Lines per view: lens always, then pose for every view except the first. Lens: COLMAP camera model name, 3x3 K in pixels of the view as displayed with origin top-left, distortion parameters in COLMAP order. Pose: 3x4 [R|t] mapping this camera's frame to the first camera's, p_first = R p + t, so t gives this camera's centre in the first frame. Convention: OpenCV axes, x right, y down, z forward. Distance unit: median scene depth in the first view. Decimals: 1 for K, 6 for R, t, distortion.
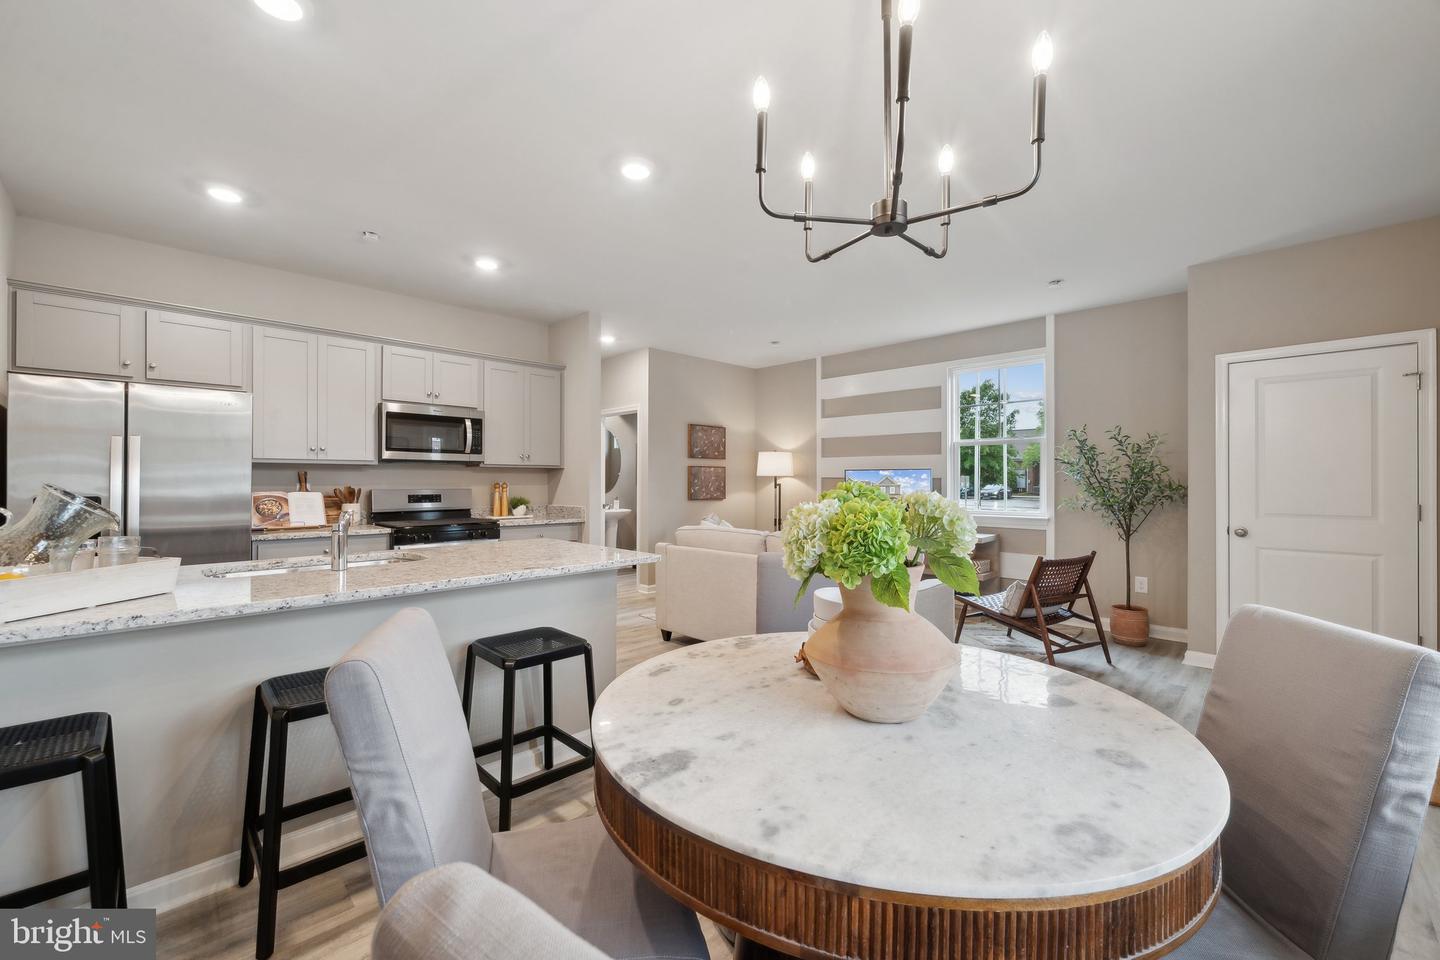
lens RADIAL K [[568.7, 0, 720.0], [0, 568.7, 480.0], [0, 0, 1]] dist [0.000447, 0.000040]
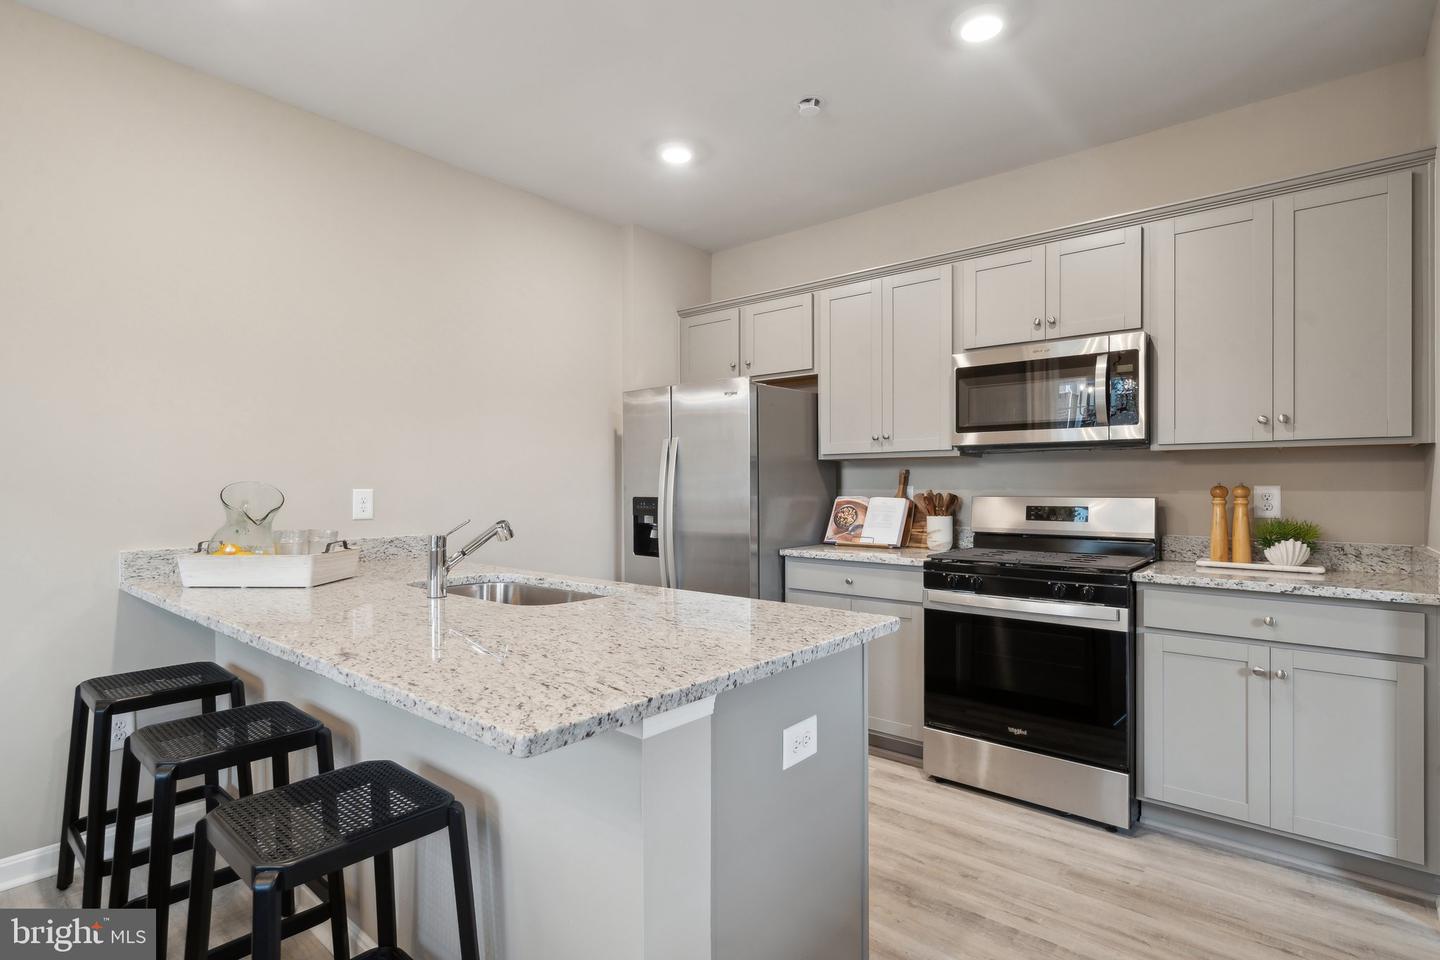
lens RADIAL K [[754.9, 0, 720.0], [0, 754.9, 480.0], [0, 0, 1]] dist [0.002054, 0.000449]
pose [[0.034161, -0.001159, -0.999416, 0.220274], [0.008915, 0.999960, -0.000855, -0.002170], [0.999377, -0.008881, 0.034170, 0.710664]]
